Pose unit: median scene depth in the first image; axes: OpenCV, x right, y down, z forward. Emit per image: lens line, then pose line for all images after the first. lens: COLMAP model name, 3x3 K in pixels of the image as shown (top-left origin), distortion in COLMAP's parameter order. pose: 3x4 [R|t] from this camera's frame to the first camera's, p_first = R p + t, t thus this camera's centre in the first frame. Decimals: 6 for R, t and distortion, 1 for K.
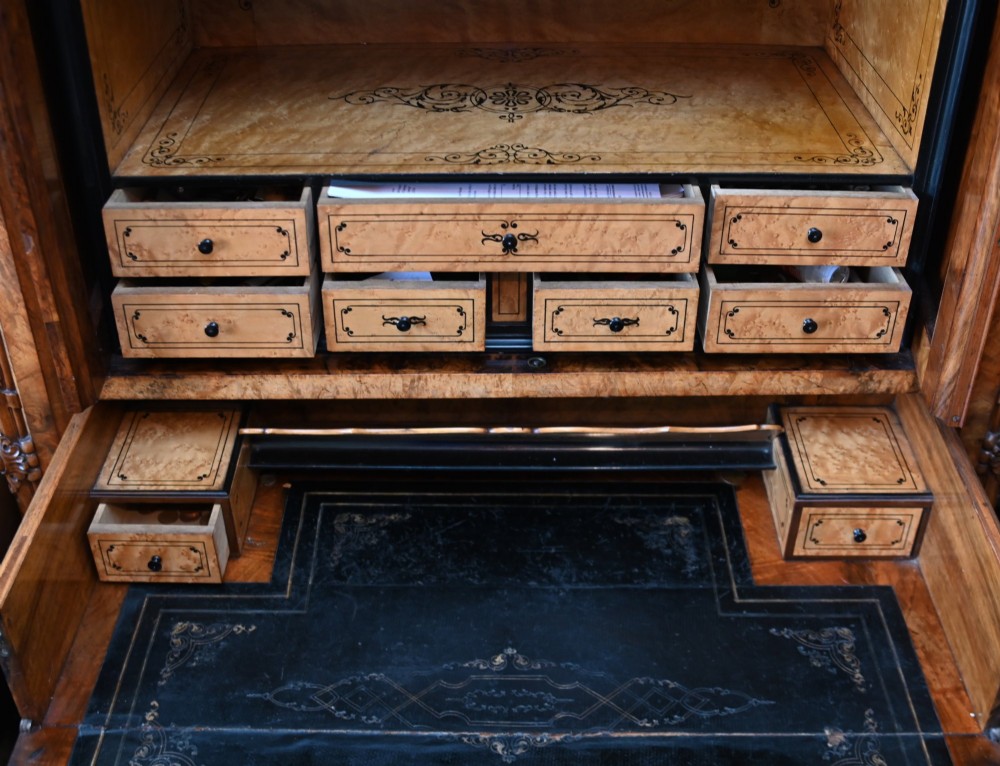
lens RADIAL K [[1199.1, 0, 491.0], [0, 1199.1, 383.5], [0, 0, 1]] dist [-0.105742, 0.066386]
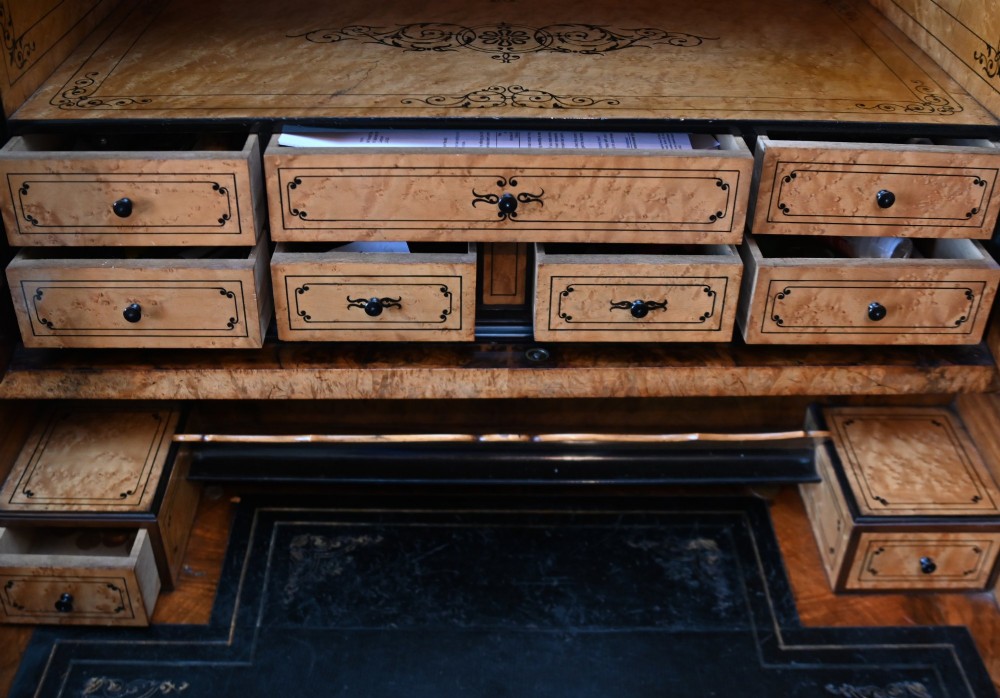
lens RADIAL K [[1077.6, 0, 483.6], [0, 1077.6, 349.4], [0, 0, 1]] dist [-0.103756, 0.042441]
pose [[0.999789, 0.003190, 0.020282, -0.013455], [-0.002933, 0.999915, -0.012725, -0.011944], [-0.020321, 0.012663, 0.999713, 0.269691]]
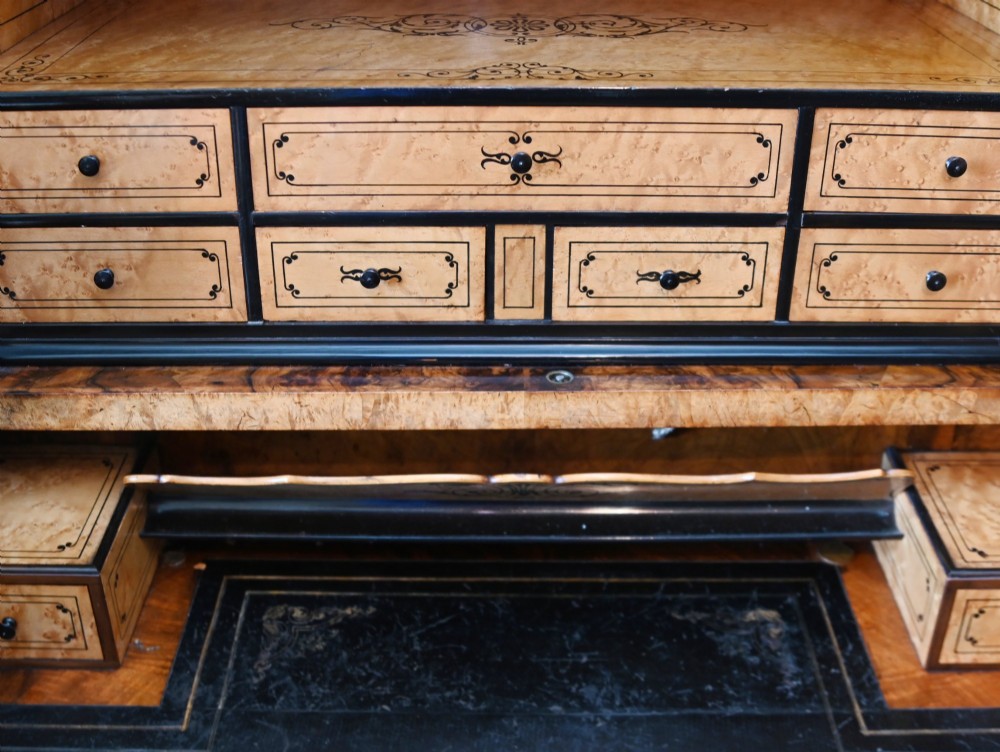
lens RADIAL K [[1189.8, 0, 500.0], [0, 1189.8, 376.0], [0, 0, 1]] dist [-0.106885, 0.055060]
pose [[0.999922, 0.001658, 0.012403, -0.004443], [-0.000197, 0.993151, -0.116839, 0.060790], [-0.012512, 0.116828, 0.993073, 0.330038]]
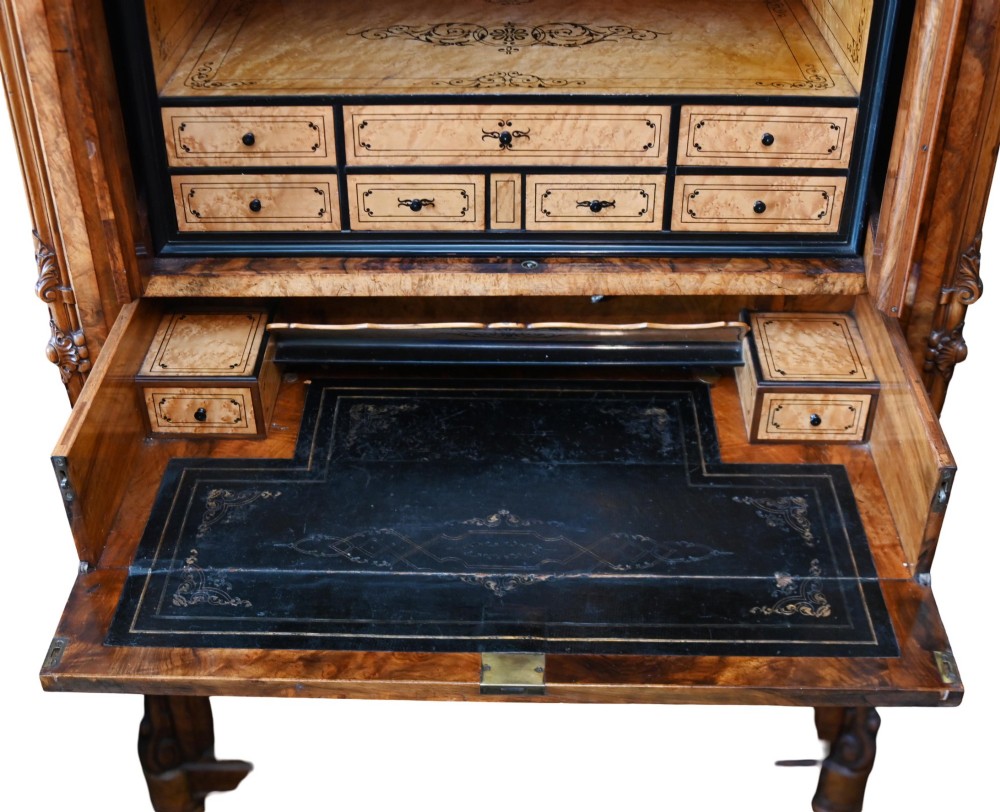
lens RADIAL K [[1291.6, 0, 500.0], [0, 1291.6, 406.0], [0, 0, 1]] dist [-0.106802, 0.064674]
pose [[0.999951, 0.005275, -0.008351, 0.020989], [-0.005170, 0.999908, 0.012544, 0.101049], [0.008416, -0.012500, 0.999886, -0.222242]]
